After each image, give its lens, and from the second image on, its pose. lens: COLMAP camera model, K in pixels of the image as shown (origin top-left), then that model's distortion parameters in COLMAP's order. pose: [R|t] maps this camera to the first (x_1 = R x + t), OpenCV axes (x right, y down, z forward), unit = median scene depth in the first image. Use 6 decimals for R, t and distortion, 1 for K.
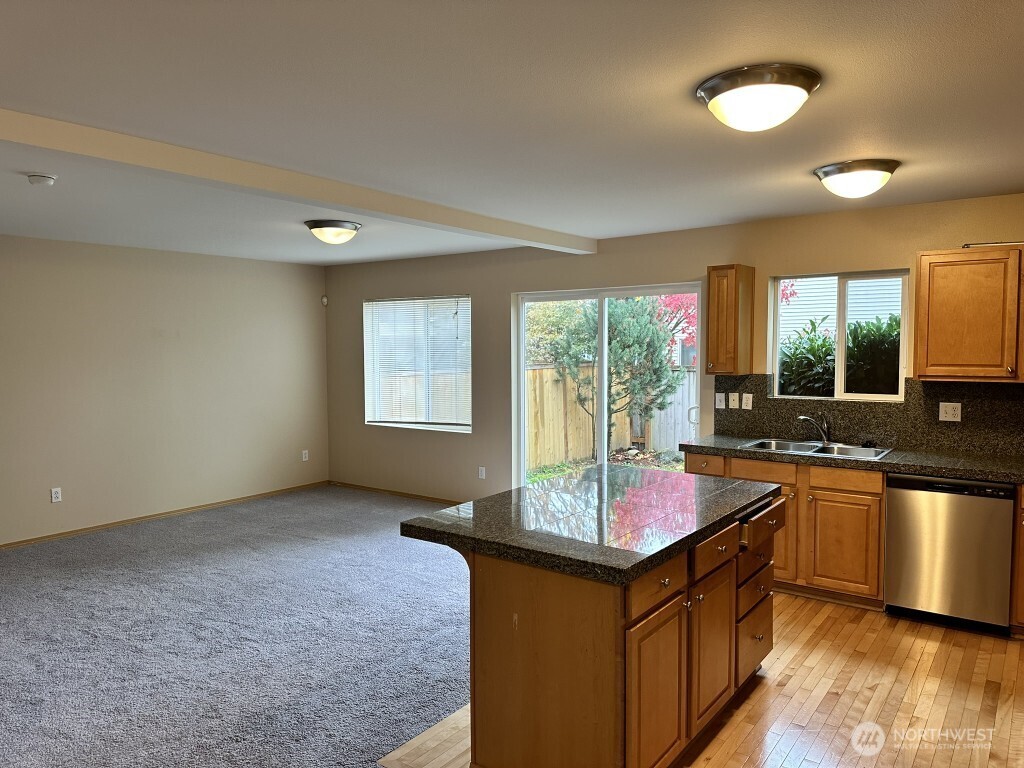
lens RADIAL K [[712.7, 0, 512.0], [0, 712.7, 384.0], [0, 0, 1]] dist [0.153672, -0.224443]
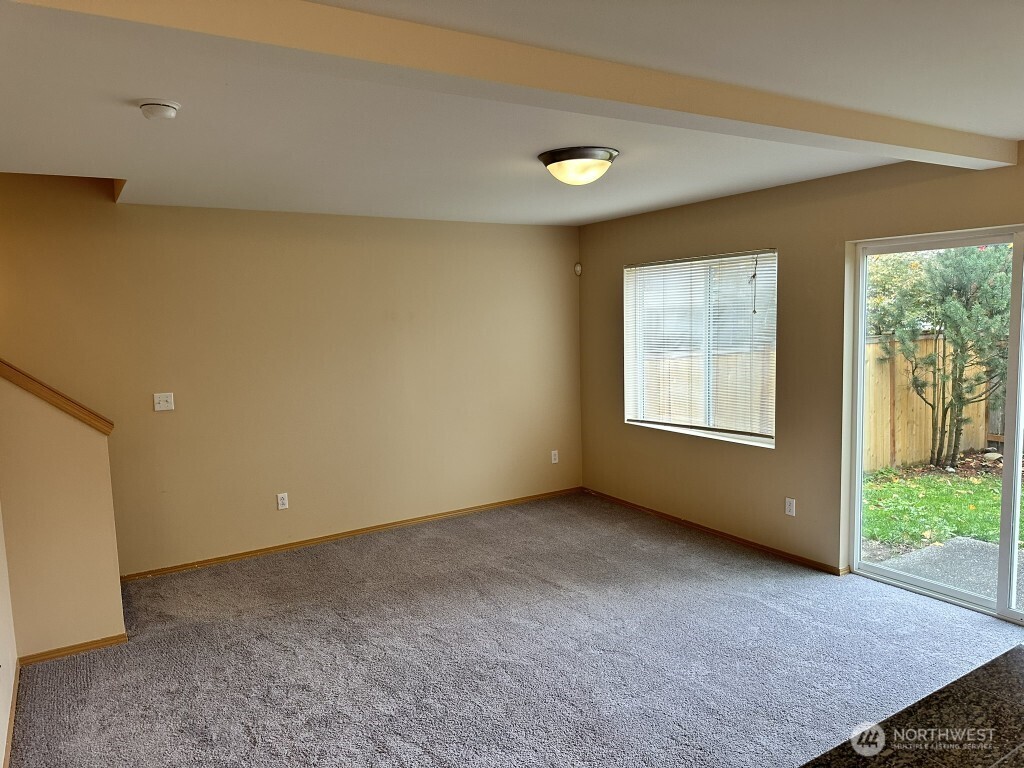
lens RADIAL K [[718.5, 0, 502.2], [0, 718.5, 387.3], [0, 0, 1]] dist [0.054538, -0.071533]
pose [[0.928169, 0.016901, -0.371775, -0.041562], [0.002287, 0.998690, 0.051110, -0.027079], [0.372152, -0.048289, 0.926915, 0.245852]]
